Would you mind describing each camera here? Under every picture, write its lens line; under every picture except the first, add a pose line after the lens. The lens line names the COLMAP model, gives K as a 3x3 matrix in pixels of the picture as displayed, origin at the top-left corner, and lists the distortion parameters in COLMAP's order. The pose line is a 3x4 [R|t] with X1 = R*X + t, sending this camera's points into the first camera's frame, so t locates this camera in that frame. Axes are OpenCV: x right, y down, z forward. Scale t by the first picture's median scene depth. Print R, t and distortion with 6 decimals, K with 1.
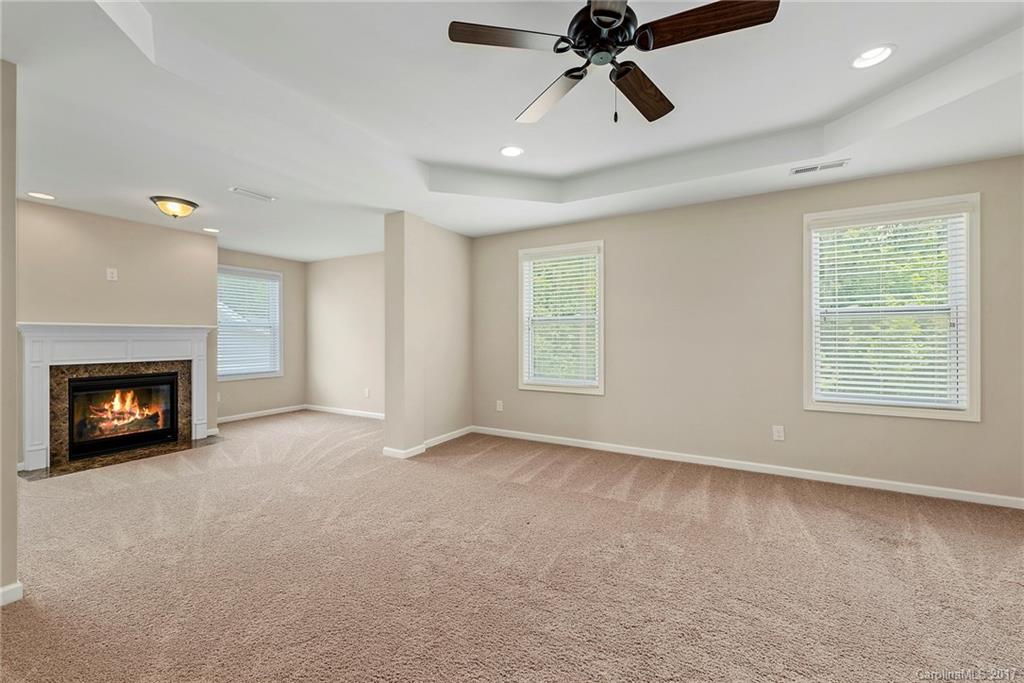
lens RADIAL K [[404.5, 0, 512.8], [0, 404.5, 337.0], [0, 0, 1]] dist [0.007769, -0.000458]
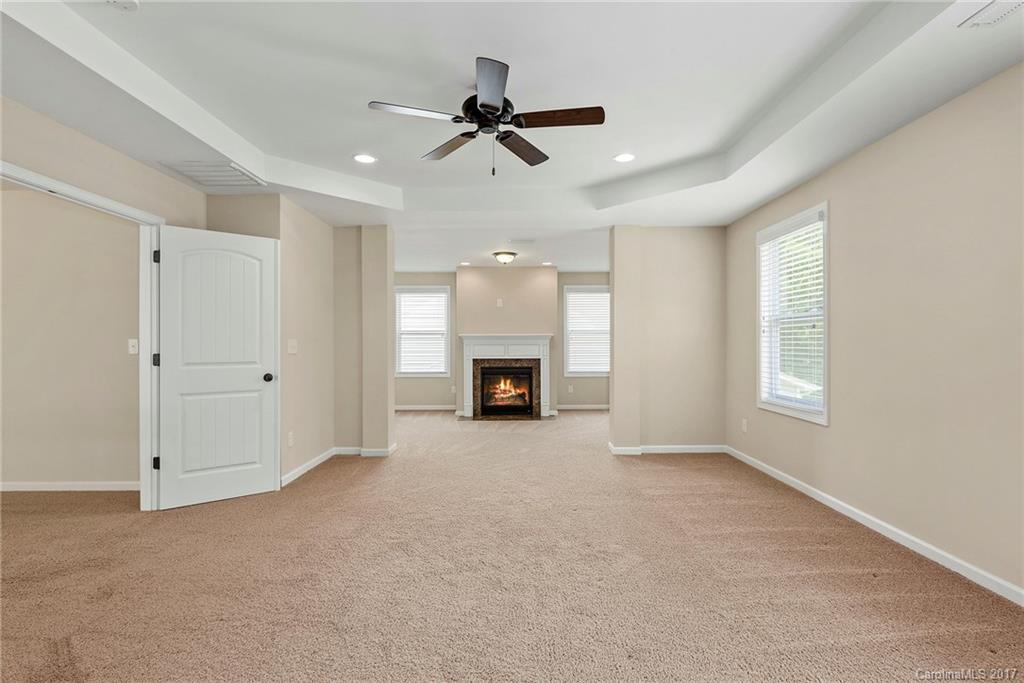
lens RADIAL K [[487.1, 0, 512.0], [0, 487.1, 341.5], [0, 0, 1]] dist [0.000228, -0.000224]
pose [[0.478943, -0.002864, -0.877842, 0.707402], [0.003342, 0.999993, -0.001439, -0.000221], [0.877840, -0.002245, 0.478949, 0.133397]]
